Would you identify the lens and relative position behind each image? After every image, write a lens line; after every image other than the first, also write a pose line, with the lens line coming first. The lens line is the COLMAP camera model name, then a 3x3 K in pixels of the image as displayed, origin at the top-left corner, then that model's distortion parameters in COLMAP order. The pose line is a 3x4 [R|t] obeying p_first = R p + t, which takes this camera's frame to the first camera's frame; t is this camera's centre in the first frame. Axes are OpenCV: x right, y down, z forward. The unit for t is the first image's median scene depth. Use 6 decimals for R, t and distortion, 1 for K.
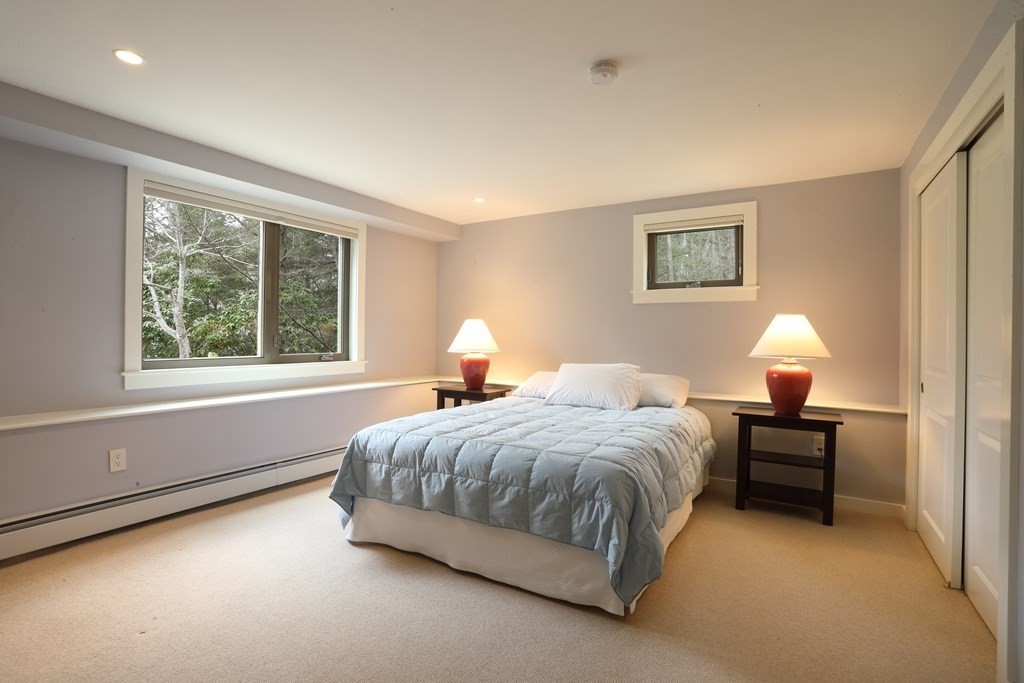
lens RADIAL K [[508.8, 0, 511.2], [0, 508.8, 337.7], [0, 0, 1]] dist [-0.003385, 0.004220]
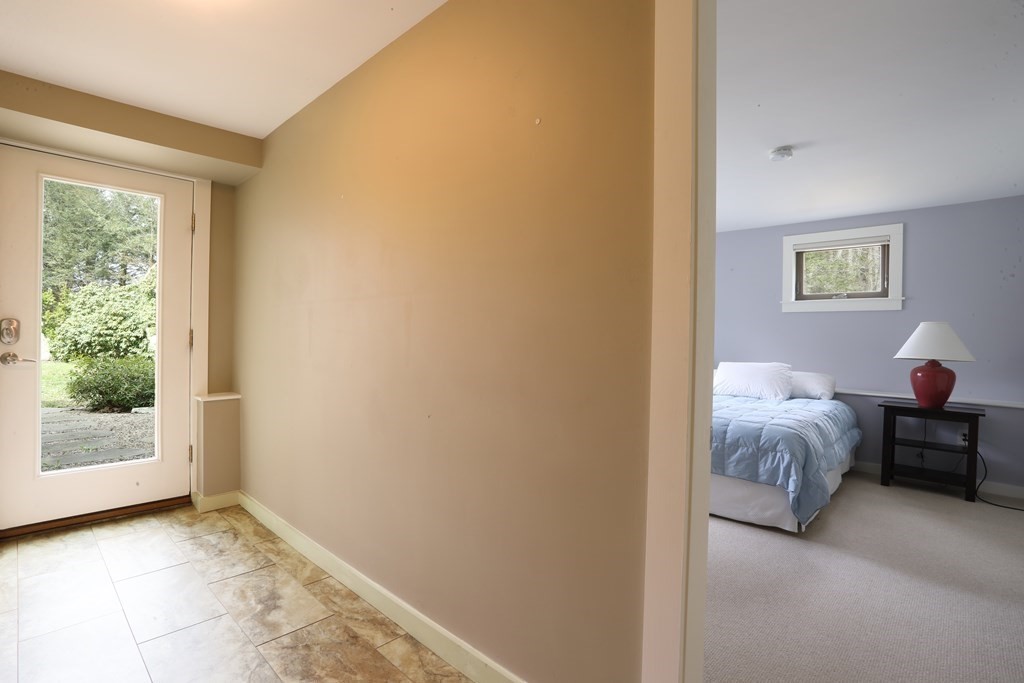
lens RADIAL K [[508.8, 0, 511.4], [0, 508.8, 344.8], [0, 0, 1]] dist [-0.003385, 0.004220]
pose [[0.979858, 0.003487, -0.199663, -0.191017], [-0.002402, 0.999981, 0.005678, 0.003408], [0.199679, -0.005084, 0.979848, -0.381463]]
